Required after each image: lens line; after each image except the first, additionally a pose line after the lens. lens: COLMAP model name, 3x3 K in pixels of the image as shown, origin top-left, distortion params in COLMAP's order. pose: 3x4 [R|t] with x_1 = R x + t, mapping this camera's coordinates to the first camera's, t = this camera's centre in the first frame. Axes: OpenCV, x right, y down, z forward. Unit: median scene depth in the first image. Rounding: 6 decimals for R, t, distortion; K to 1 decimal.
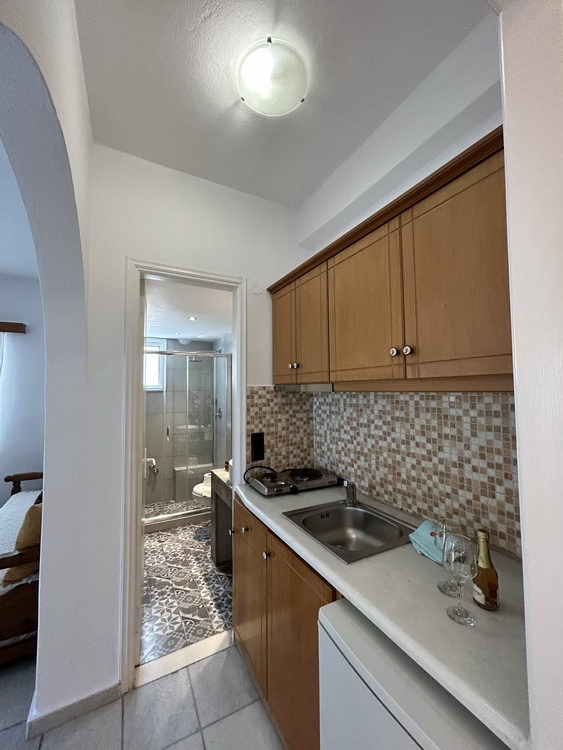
lens RADIAL K [[301.5, 0, 282.9], [0, 301.5, 374.1], [0, 0, 1]] dist [0.000295, 0.000097]
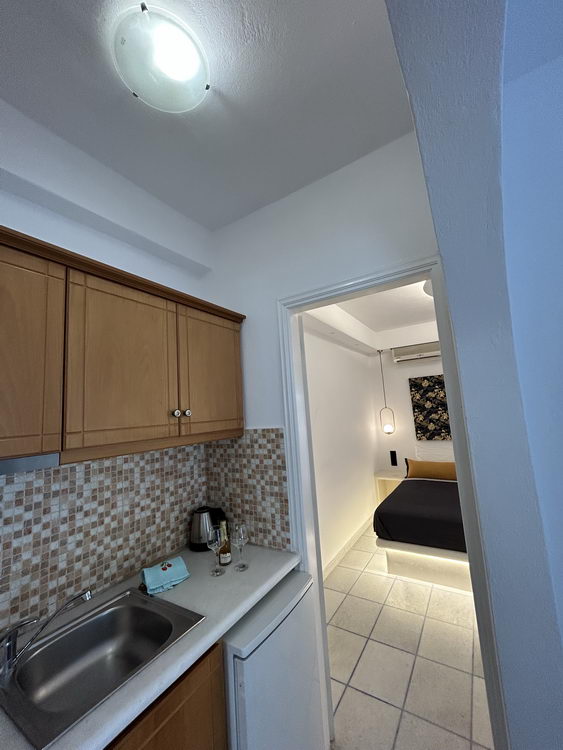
lens RADIAL K [[301.5, 0, 282.9], [0, 301.5, 374.1], [0, 0, 1]] dist [0.000295, 0.000097]
pose [[-0.492068, 0.150371, 0.857472, -0.728391], [0.027801, 0.987181, -0.157164, -0.022352], [-0.870113, -0.053497, -0.489940, 1.021695]]
